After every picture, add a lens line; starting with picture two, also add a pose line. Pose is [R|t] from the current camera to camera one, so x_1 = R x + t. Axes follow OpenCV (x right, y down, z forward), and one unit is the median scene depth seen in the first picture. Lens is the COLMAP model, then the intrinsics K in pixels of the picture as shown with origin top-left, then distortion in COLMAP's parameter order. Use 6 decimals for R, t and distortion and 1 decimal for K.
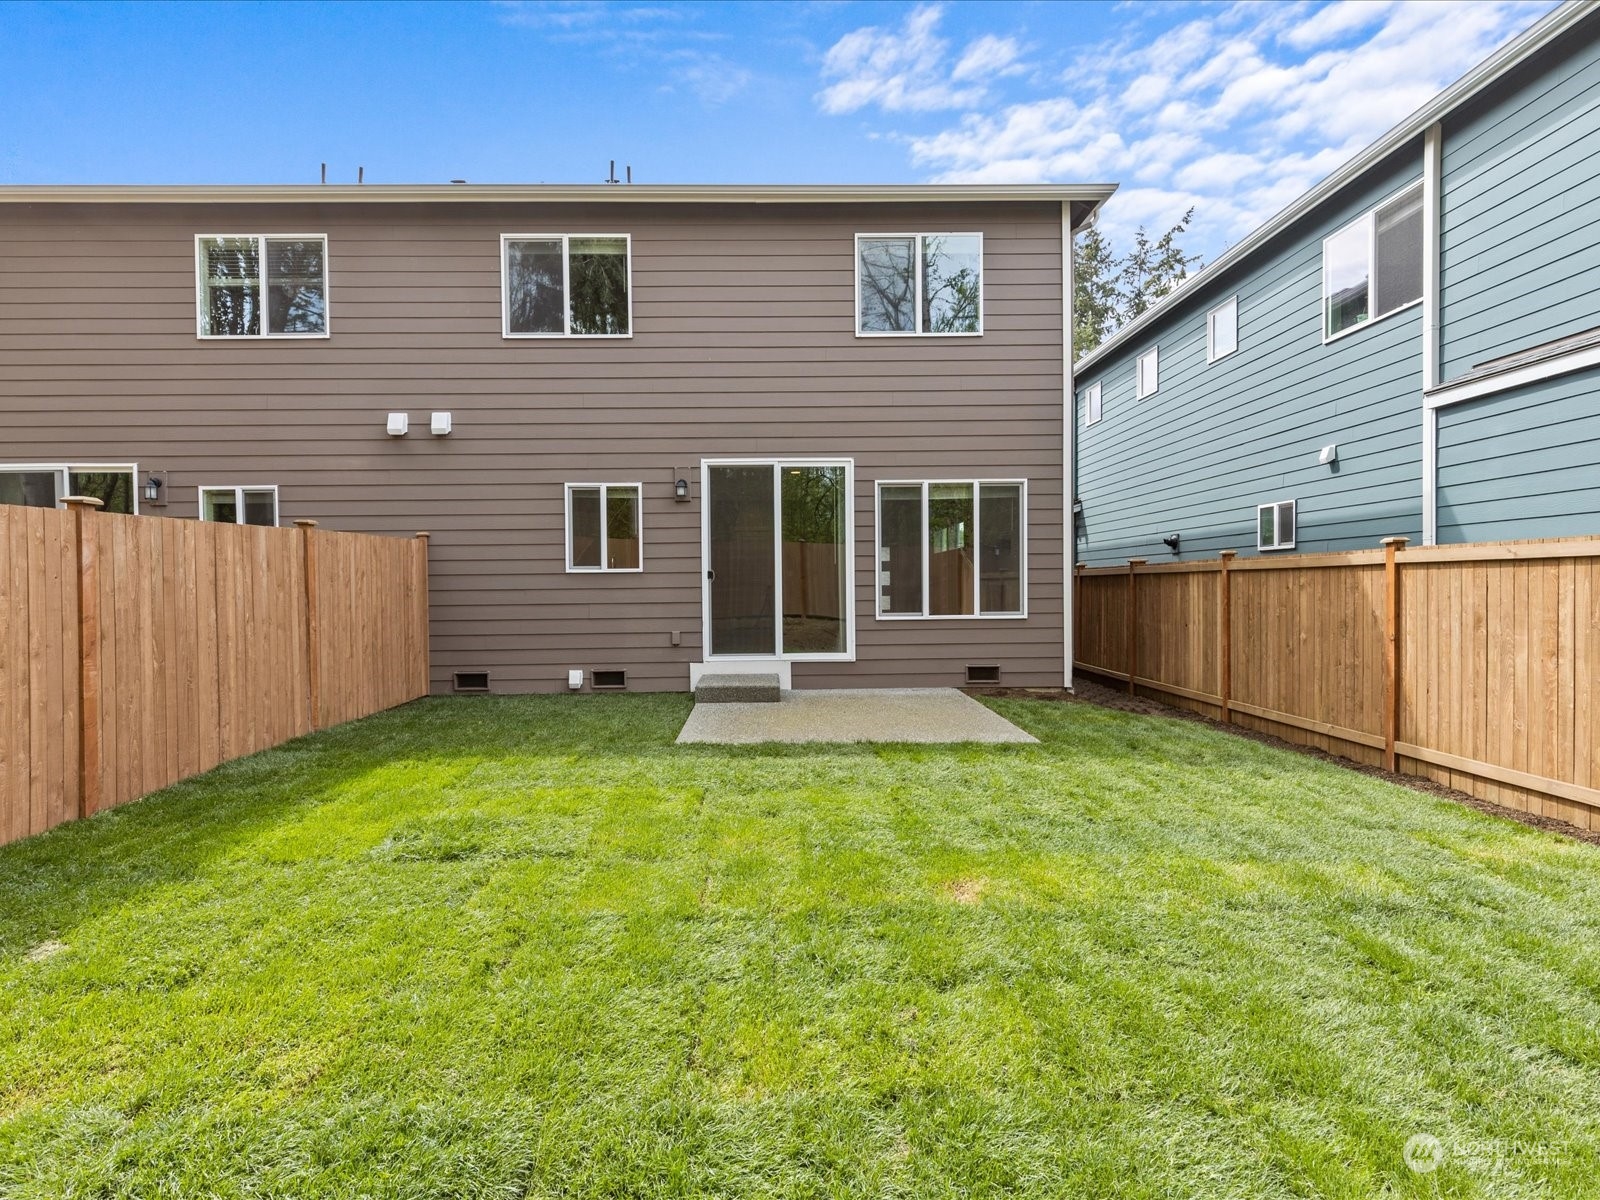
lens RADIAL K [[796.9, 0, 788.3], [0, 796.9, 601.1], [0, 0, 1]] dist [0.001175, -0.000636]
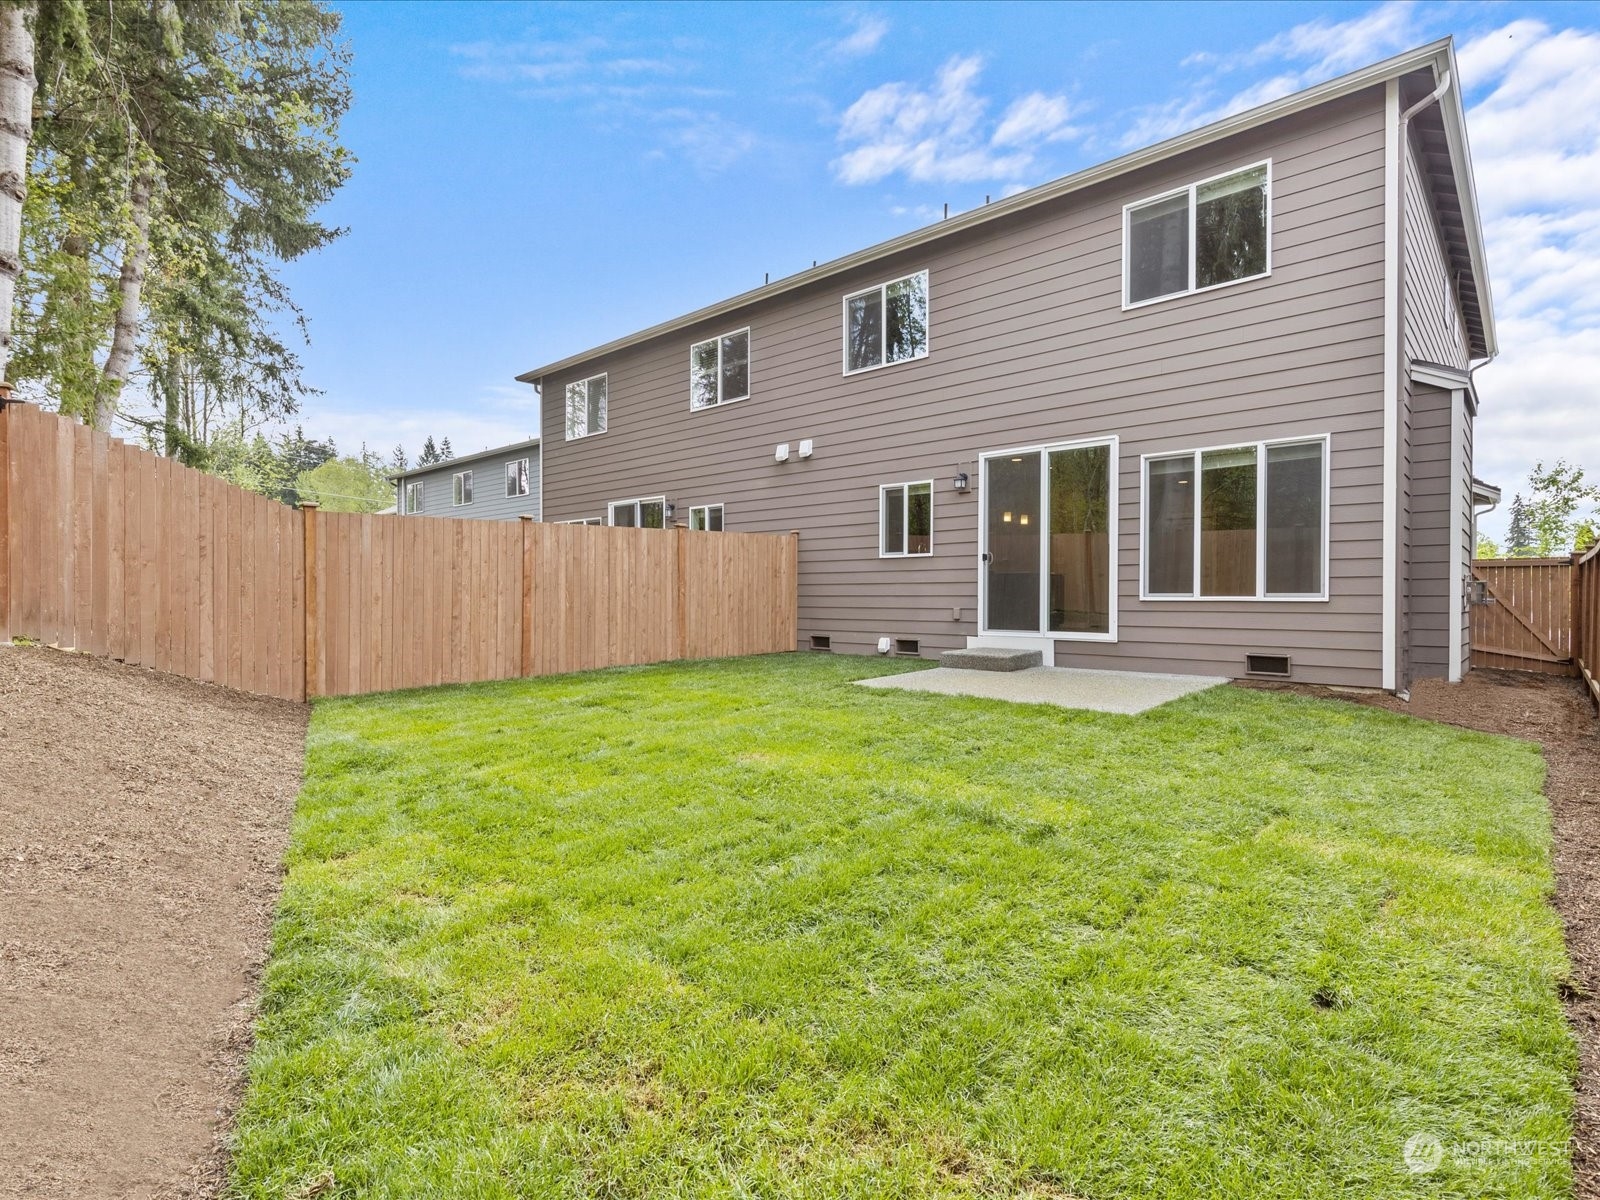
lens RADIAL K [[796.9, 0, 788.3], [0, 796.9, 601.1], [0, 0, 1]] dist [0.001175, -0.000636]
pose [[0.723156, 0.015944, -0.690501, 0.473690], [-0.021503, 0.999769, 0.000565, 0.033534], [0.690350, 0.014439, 0.723332, 0.013139]]
